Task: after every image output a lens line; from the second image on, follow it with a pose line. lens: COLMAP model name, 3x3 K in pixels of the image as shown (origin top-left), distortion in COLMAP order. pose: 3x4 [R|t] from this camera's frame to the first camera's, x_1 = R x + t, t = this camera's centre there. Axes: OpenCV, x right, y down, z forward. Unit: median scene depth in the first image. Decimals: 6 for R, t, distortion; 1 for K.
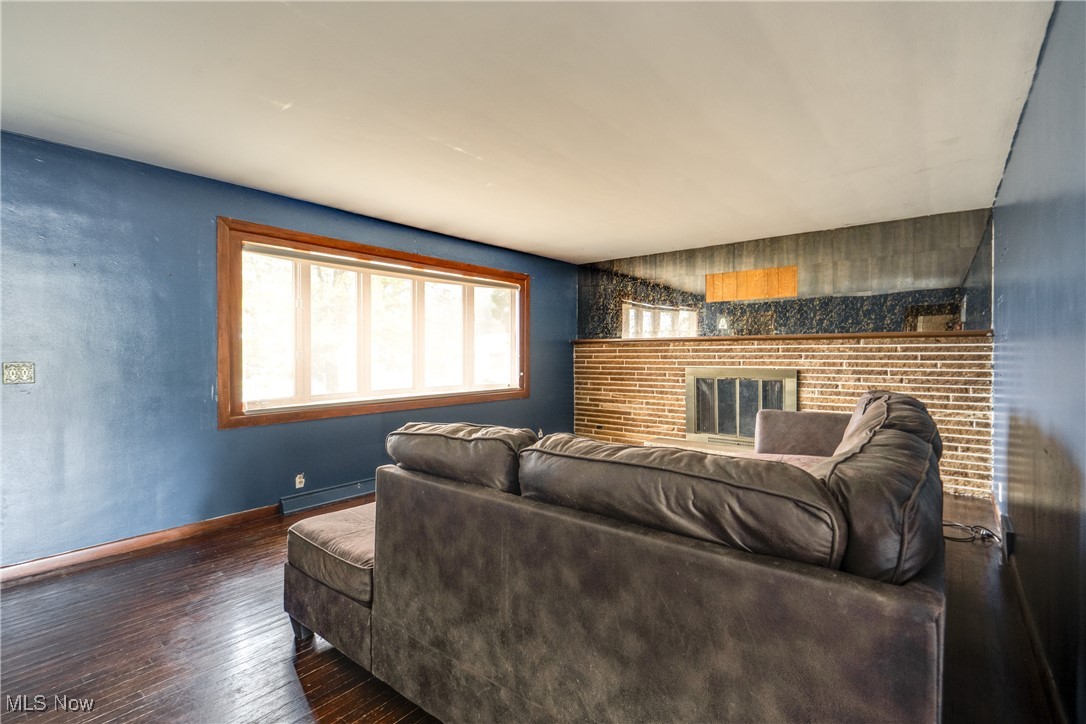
lens RADIAL K [[502.5, 0, 543.0], [0, 502.5, 362.0], [0, 0, 1]] dist [0.000200, 0.000097]
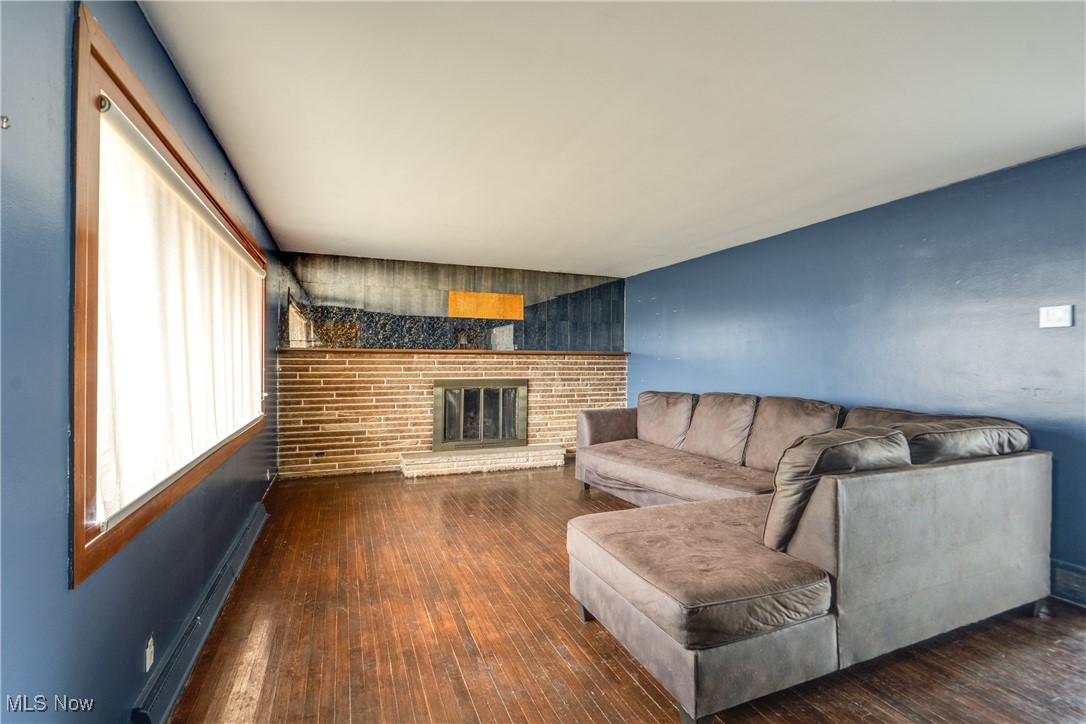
lens RADIAL K [[502.5, 0, 543.0], [0, 502.5, 362.0], [0, 0, 1]] dist [0.000200, 0.000097]
pose [[0.484298, -0.000089, 0.874903, -0.483727], [0.005823, 0.999978, -0.003121, -0.019406], [-0.874884, 0.006606, 0.484288, 0.310156]]
